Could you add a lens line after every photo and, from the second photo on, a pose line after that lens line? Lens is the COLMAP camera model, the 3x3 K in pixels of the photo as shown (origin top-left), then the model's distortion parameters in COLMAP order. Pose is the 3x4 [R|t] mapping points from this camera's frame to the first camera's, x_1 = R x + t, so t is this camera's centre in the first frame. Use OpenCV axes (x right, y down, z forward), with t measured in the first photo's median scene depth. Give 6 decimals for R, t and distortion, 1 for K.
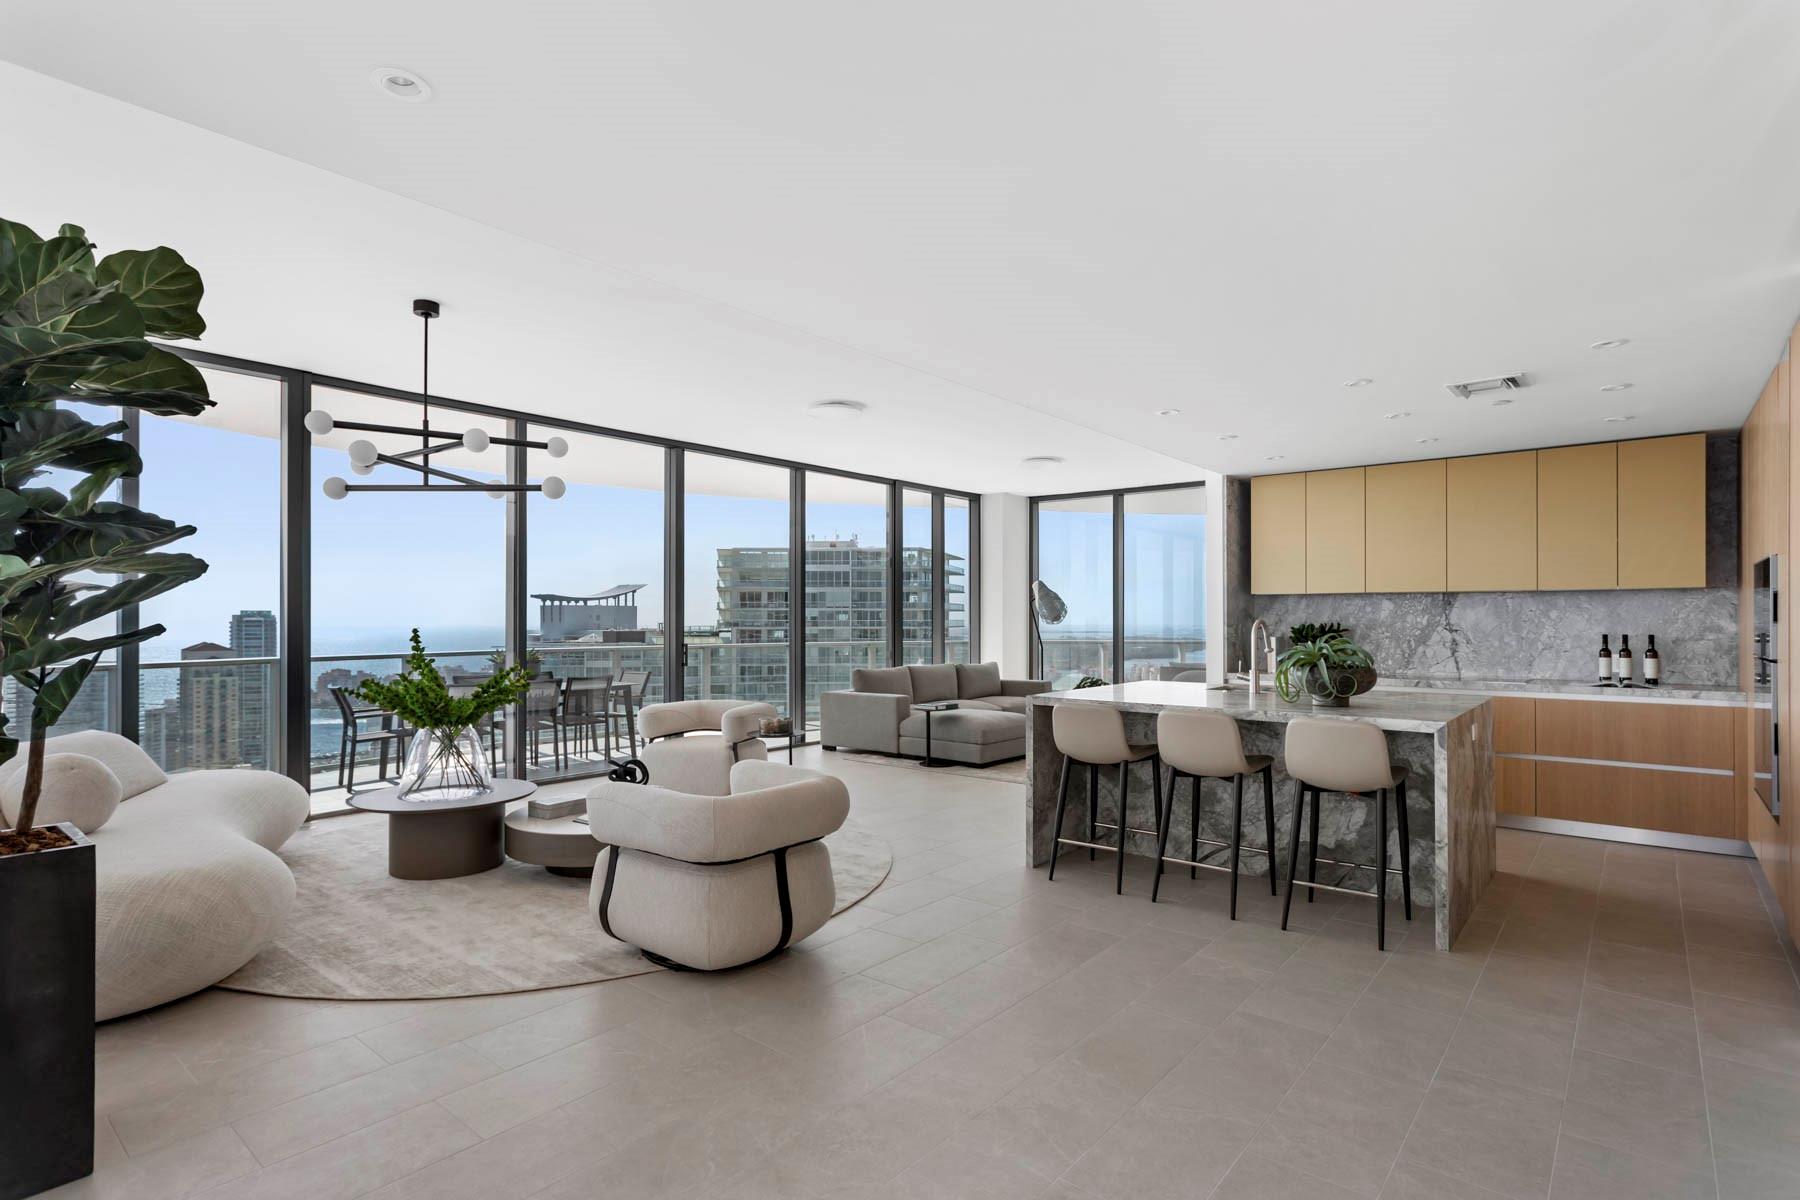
lens RADIAL K [[893.4, 0, 904.5], [0, 893.4, 613.2], [0, 0, 1]] dist [-0.001908, 0.002283]
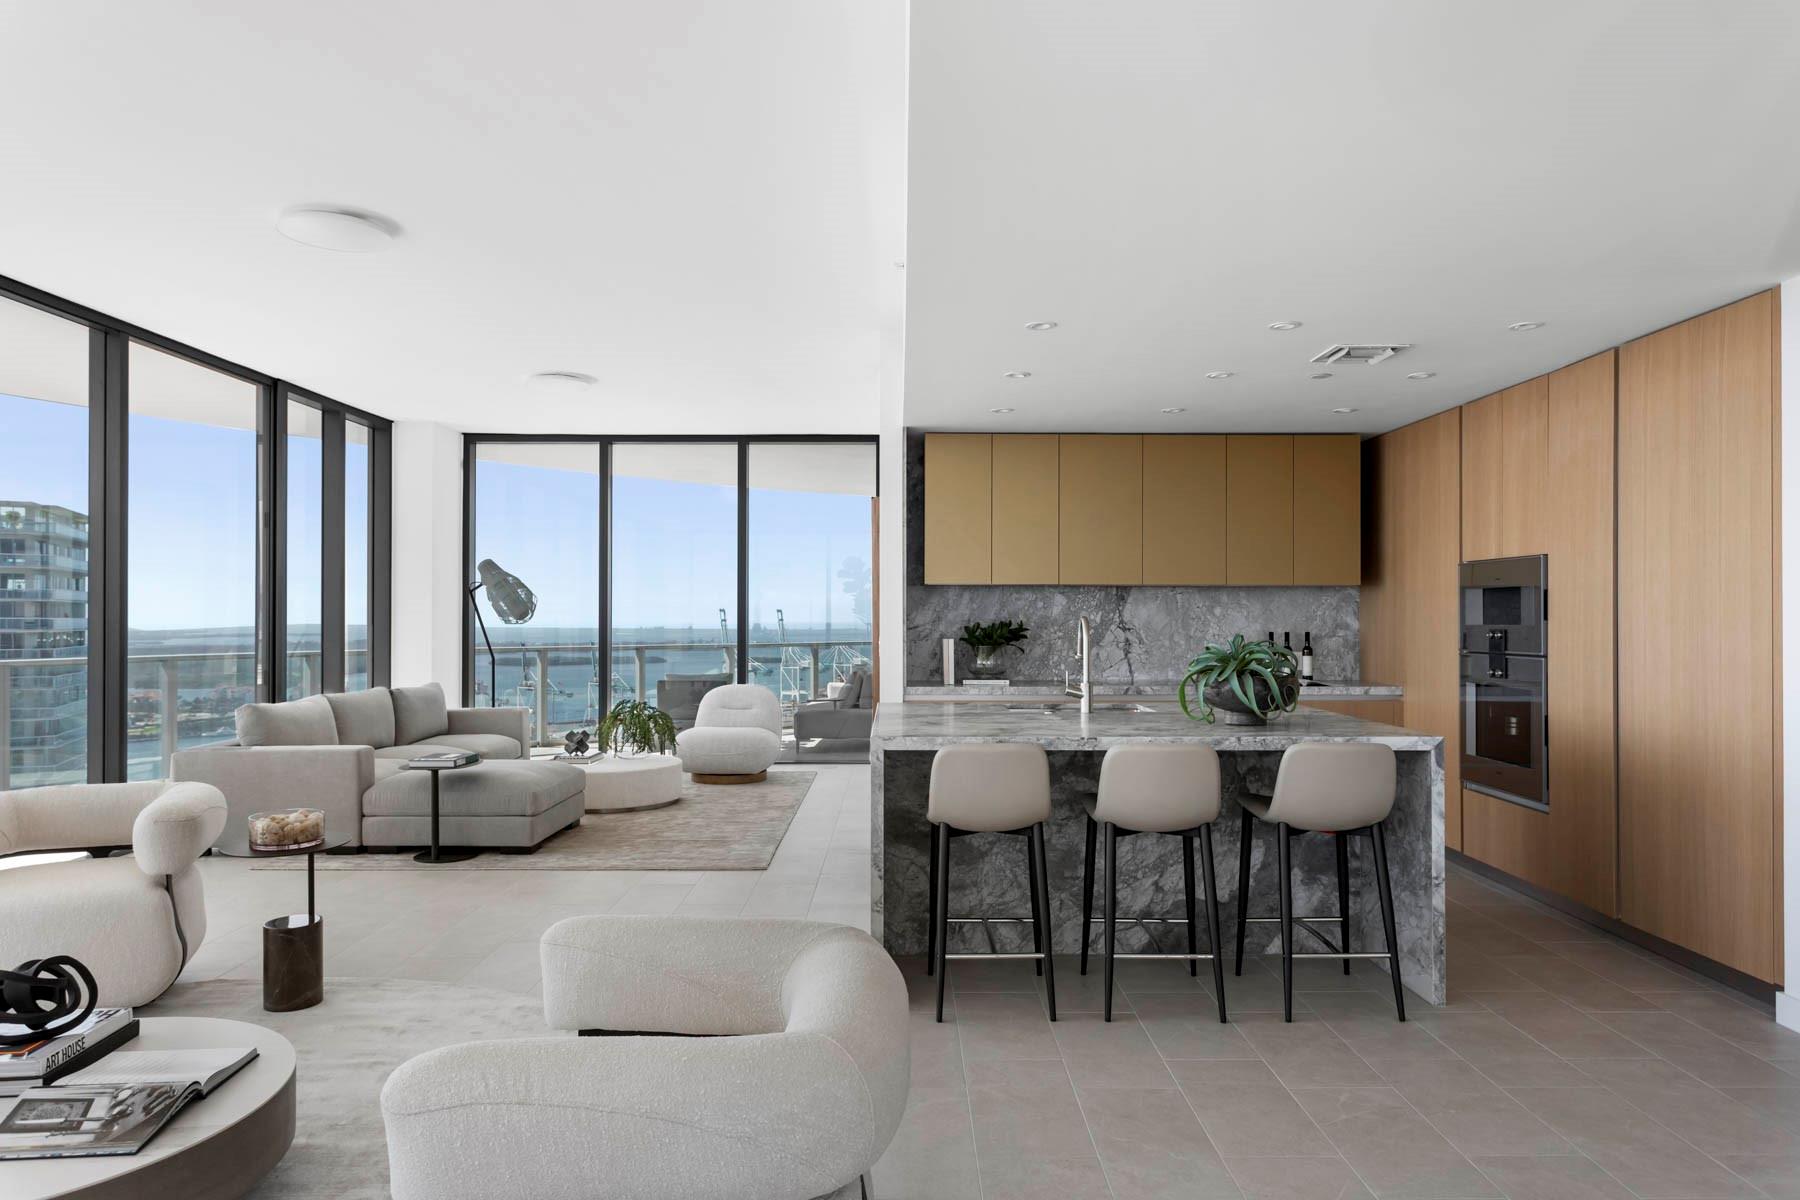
lens RADIAL K [[1111.7, 0, 905.0], [0, 1111.7, 616.1], [0, 0, 1]] dist [-0.007622, -0.000020]
pose [[0.766747, 0.001059, 0.641948, -0.243384], [-0.005180, 0.999976, 0.004537, 0.002429], [-0.641928, -0.006804, 0.766734, 0.268972]]
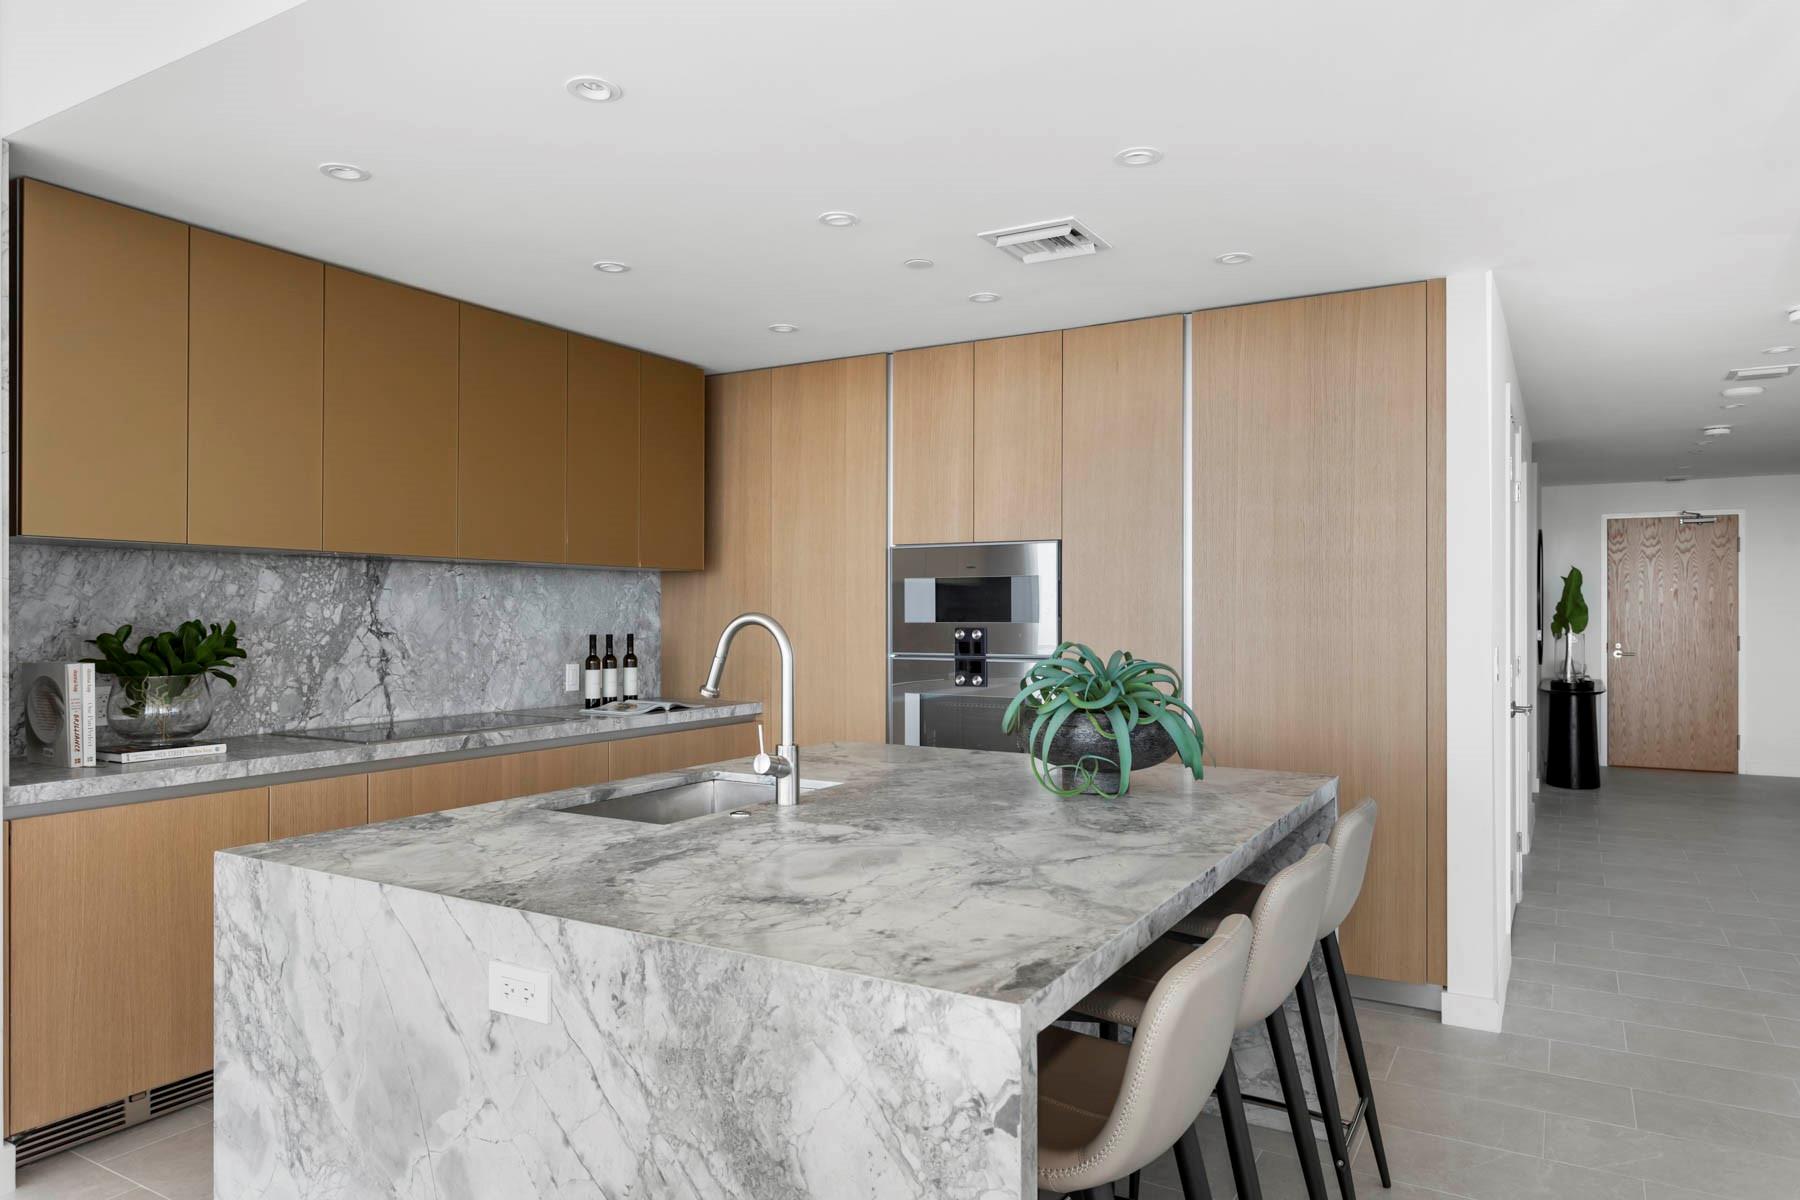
lens RADIAL K [[1146.0, 0, 898.2], [0, 1146.0, 614.3], [0, 0, 1]] dist [0.001384, 0.000818]
pose [[-0.160442, -0.003054, 0.987041, -0.077272], [-0.008258, 0.999964, 0.001752, 0.004101], [-0.987011, -0.007870, -0.160461, 0.746302]]
